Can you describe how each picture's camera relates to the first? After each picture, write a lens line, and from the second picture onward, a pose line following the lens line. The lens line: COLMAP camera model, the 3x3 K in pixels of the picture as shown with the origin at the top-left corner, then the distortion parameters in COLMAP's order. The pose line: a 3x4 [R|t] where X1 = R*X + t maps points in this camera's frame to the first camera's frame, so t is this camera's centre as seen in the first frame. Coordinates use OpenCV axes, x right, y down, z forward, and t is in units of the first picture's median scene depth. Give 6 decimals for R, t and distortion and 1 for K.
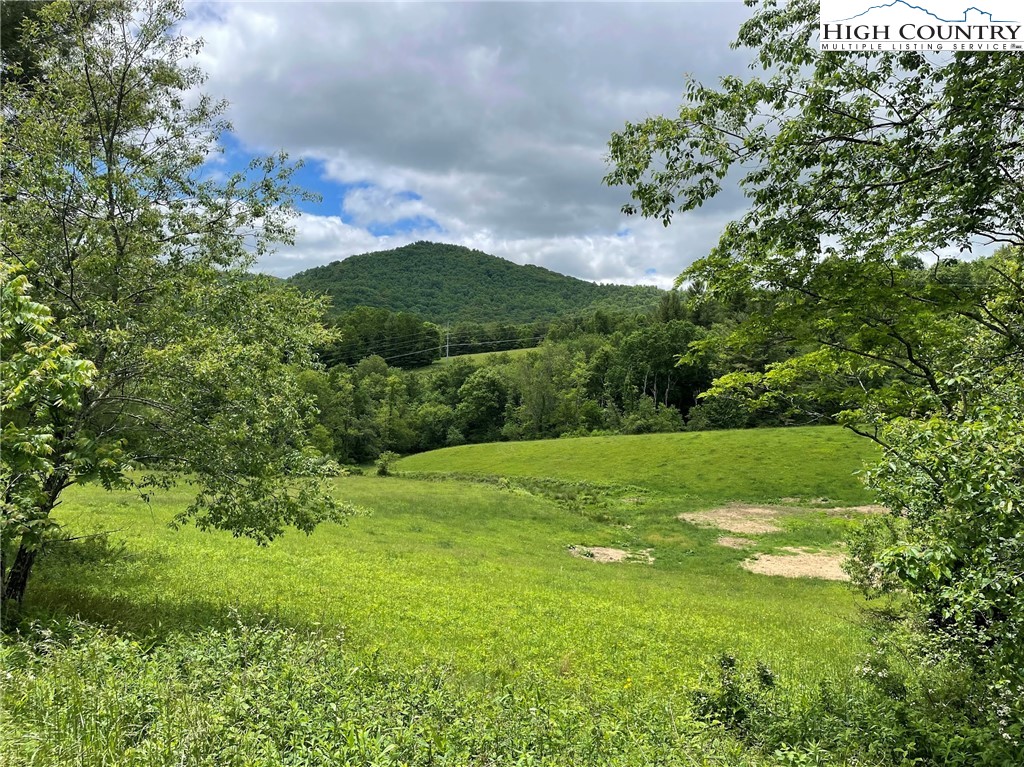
lens RADIAL K [[771.7, 0, 515.7], [0, 771.7, 365.5], [0, 0, 1]] dist [-0.007080, -0.004182]
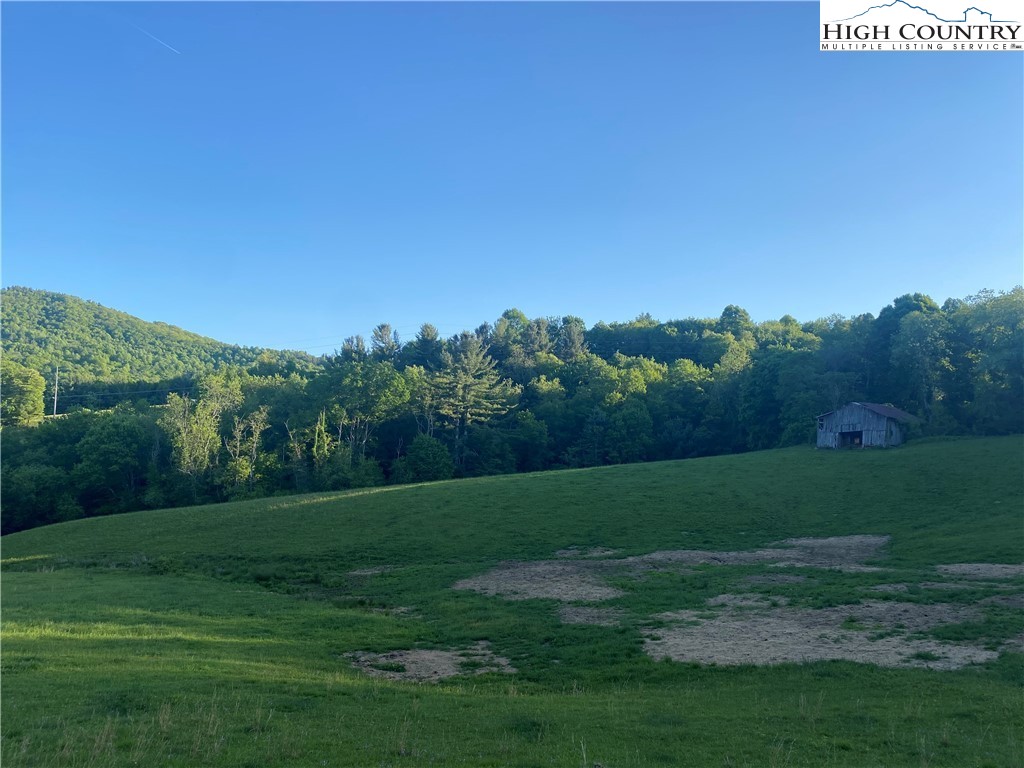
lens RADIAL K [[771.7, 0, 515.7], [0, 771.7, 366.0], [0, 0, 1]] dist [-0.007080, -0.004182]
pose [[0.892641, 0.031936, 0.449635, -0.033911], [0.006784, 0.996422, -0.084239, 0.022811], [-0.450717, 0.078246, 0.889231, 0.142863]]
